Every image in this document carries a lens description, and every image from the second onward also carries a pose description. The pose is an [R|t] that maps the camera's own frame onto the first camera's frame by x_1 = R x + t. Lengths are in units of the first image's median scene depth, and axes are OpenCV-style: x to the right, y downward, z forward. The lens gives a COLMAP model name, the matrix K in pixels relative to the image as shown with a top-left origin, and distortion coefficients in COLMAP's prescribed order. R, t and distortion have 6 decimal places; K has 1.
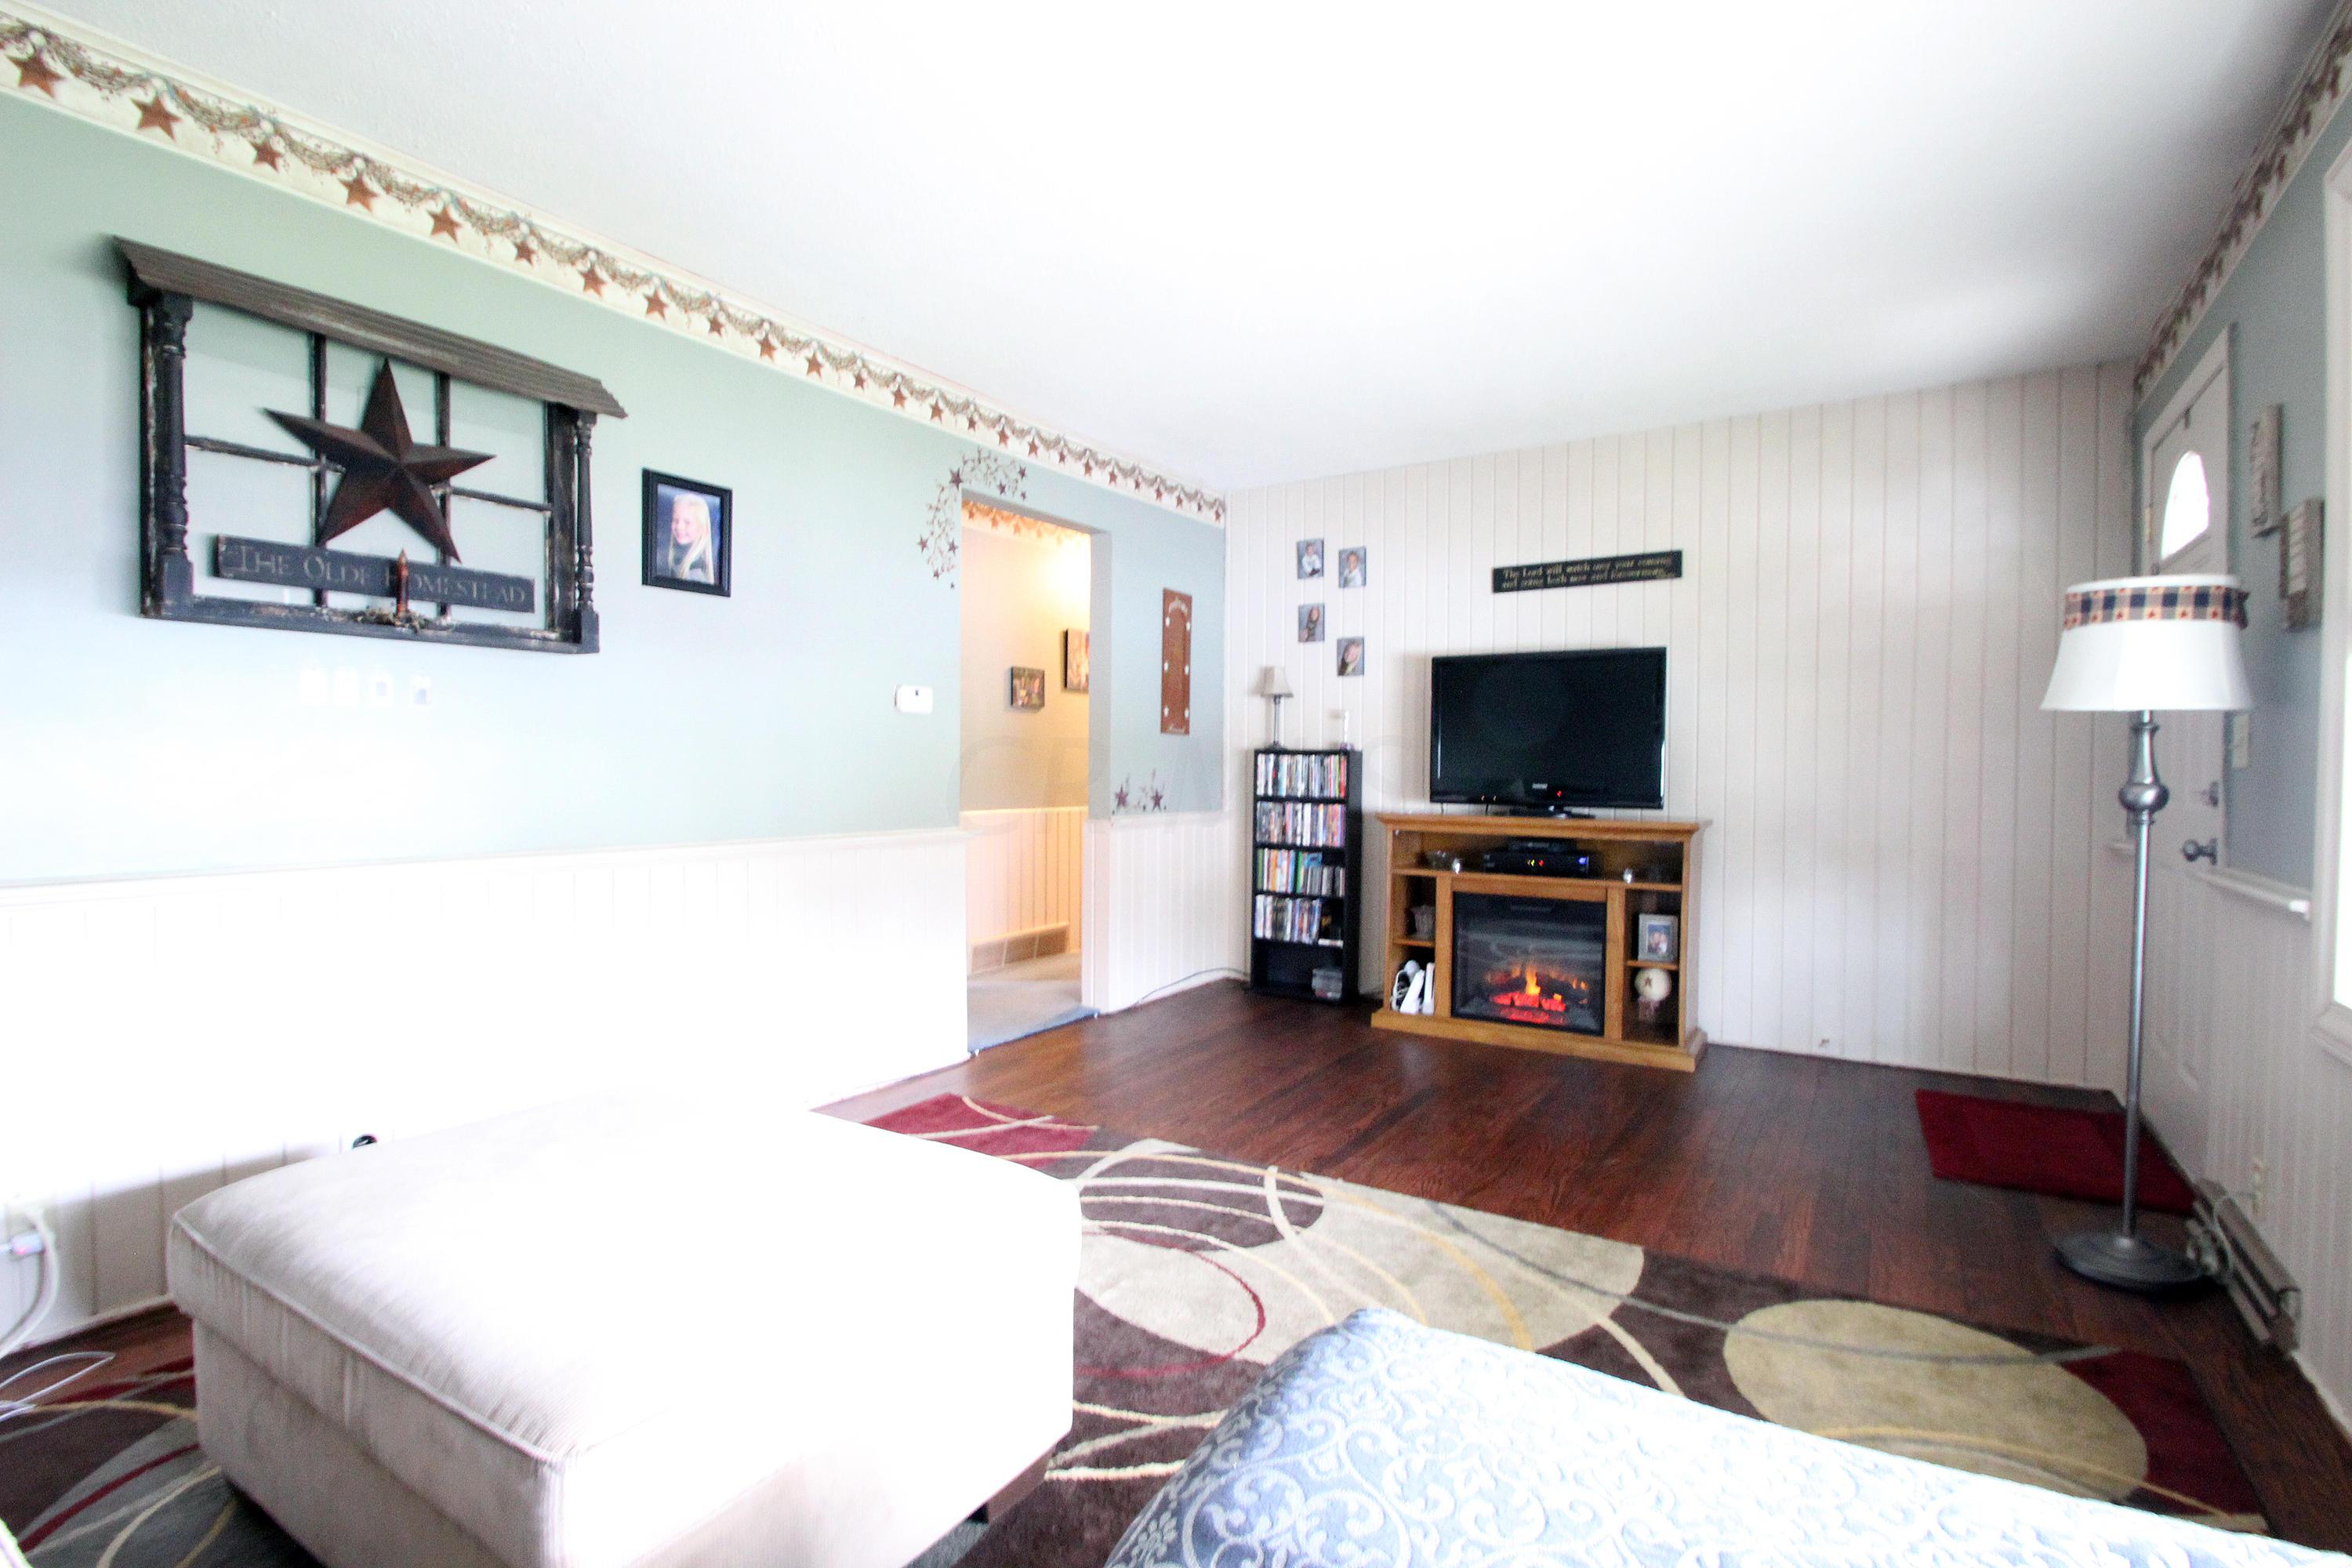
lens RADIAL K [[1096.4, 0, 1172.0], [0, 1096.4, 786.4], [0, 0, 1]] dist [0.007391, -0.009255]
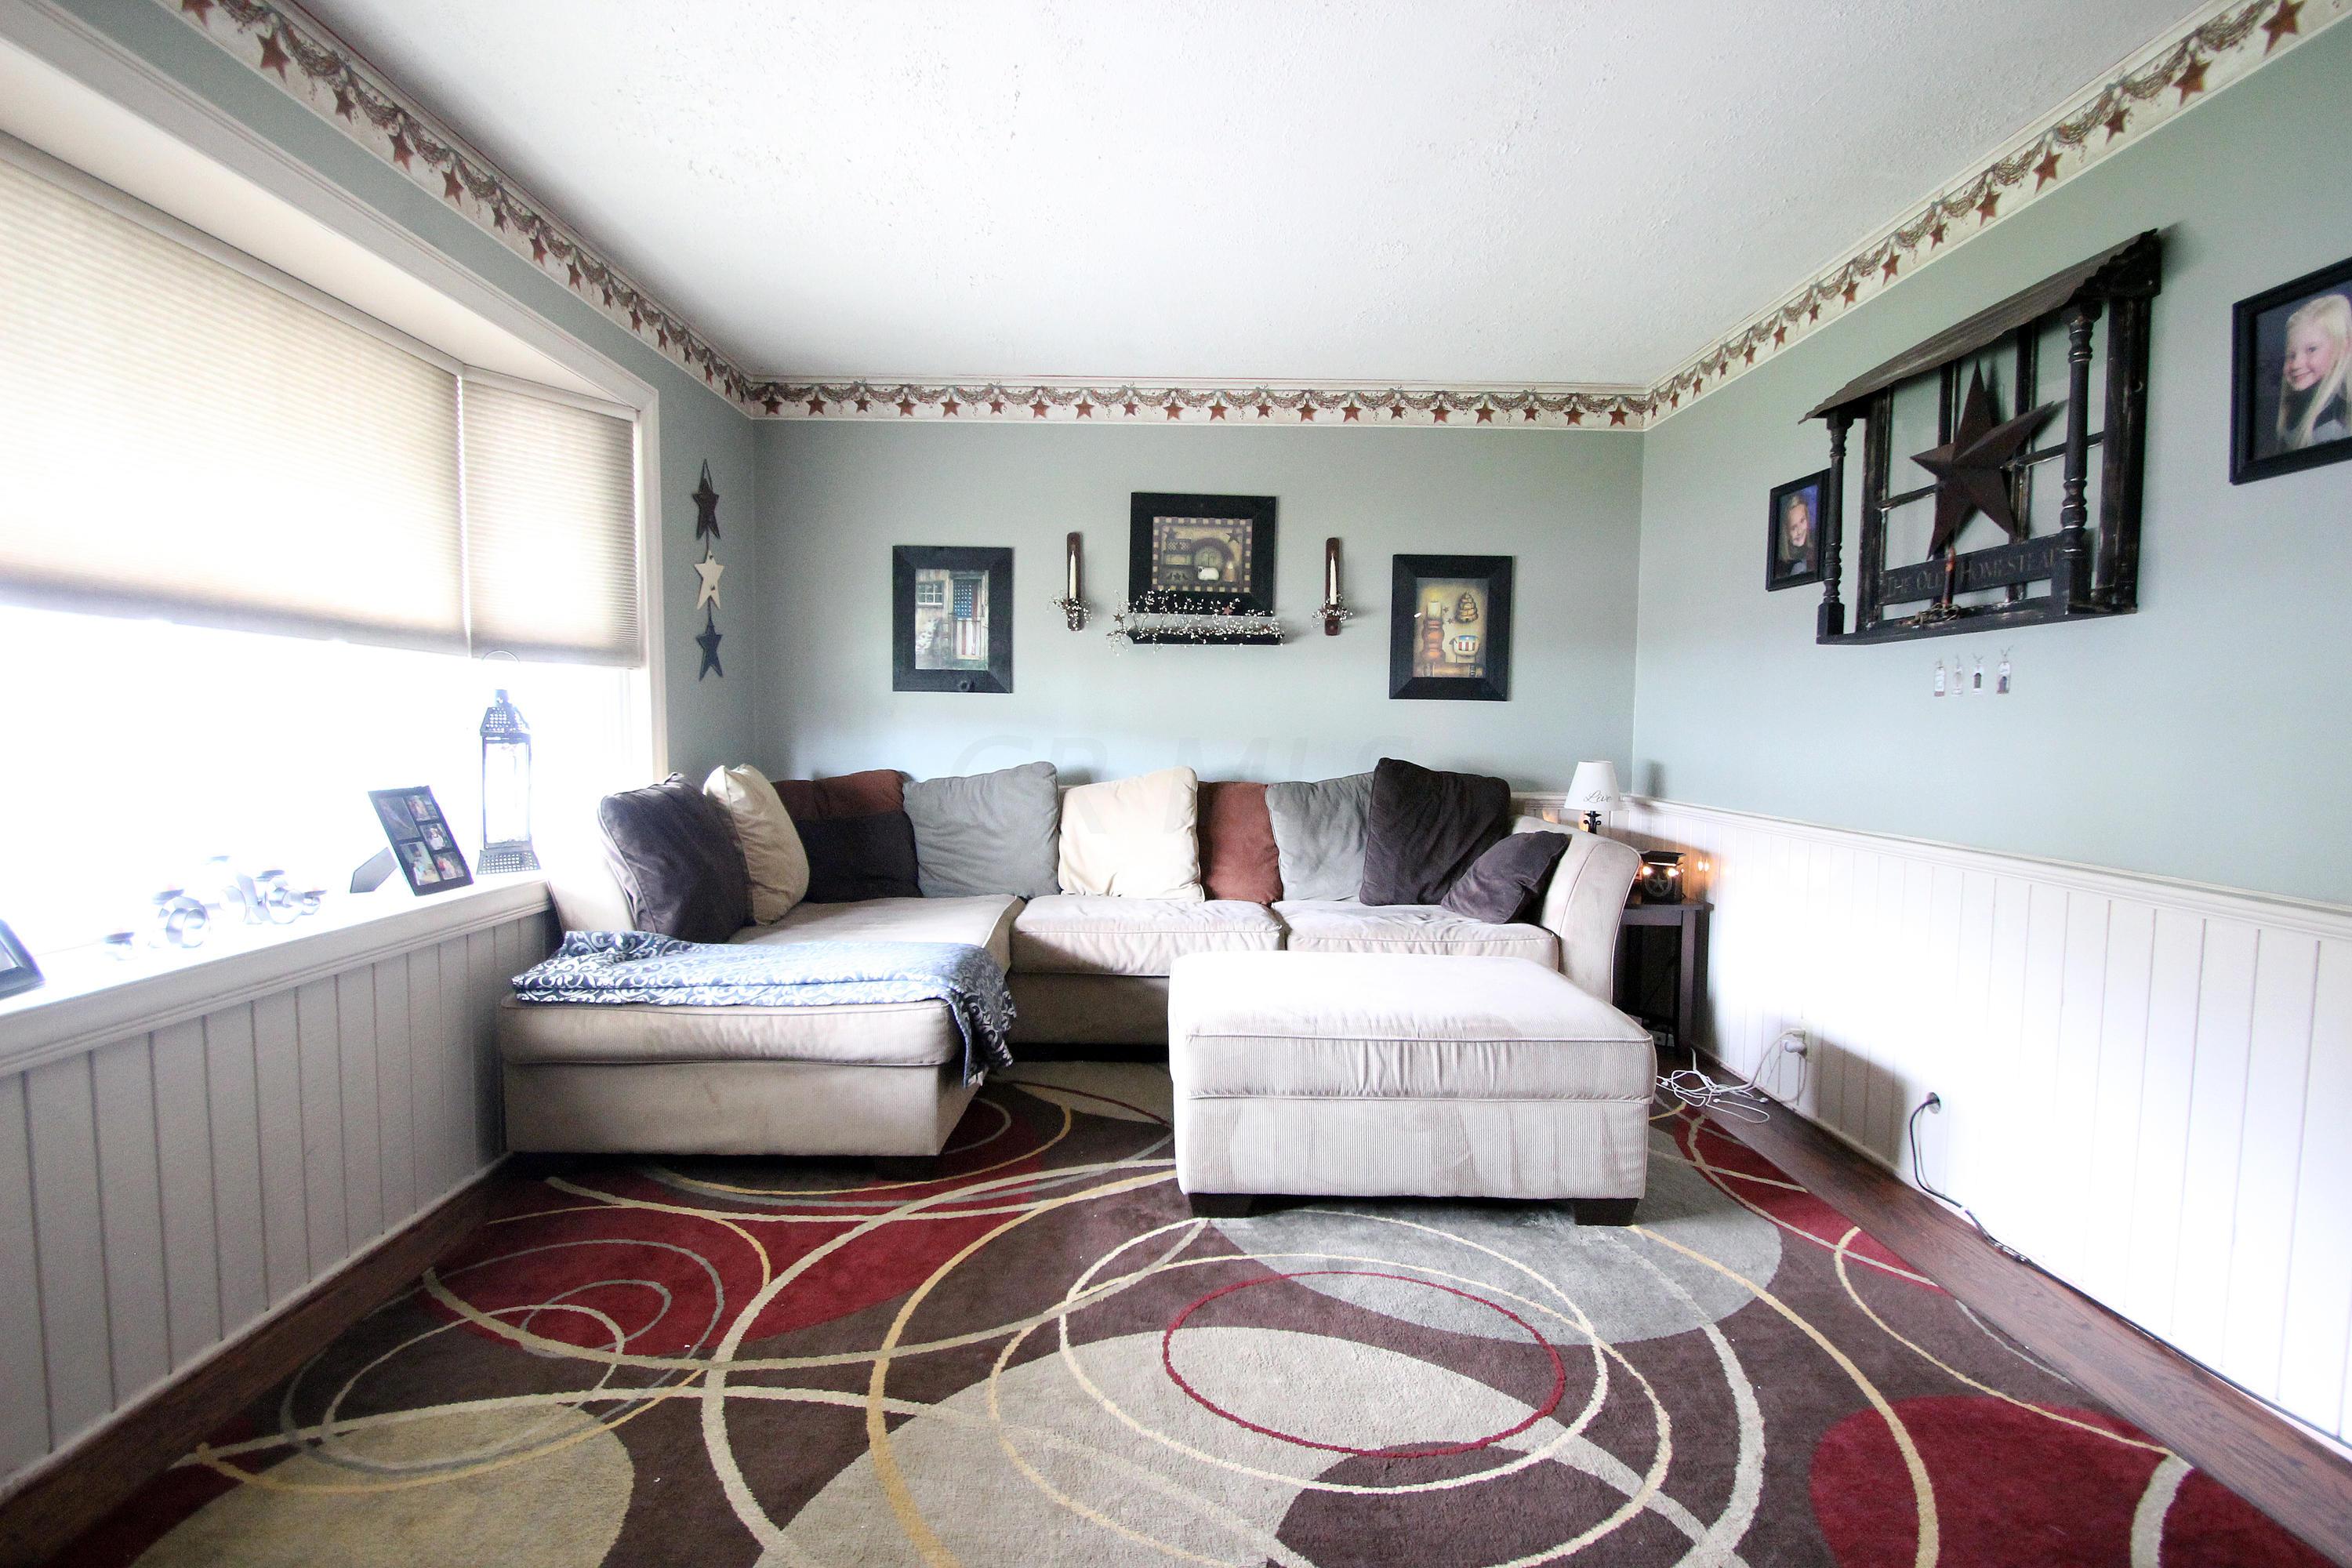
lens RADIAL K [[1096.4, 0, 1174.3], [0, 1096.4, 788.9], [0, 0, 1]] dist [0.007391, -0.009255]
pose [[-0.841313, 0.020906, -0.540144, 0.483977], [-0.022338, 0.997054, 0.073385, -0.048021], [0.540086, 0.073805, -0.838367, 1.502695]]
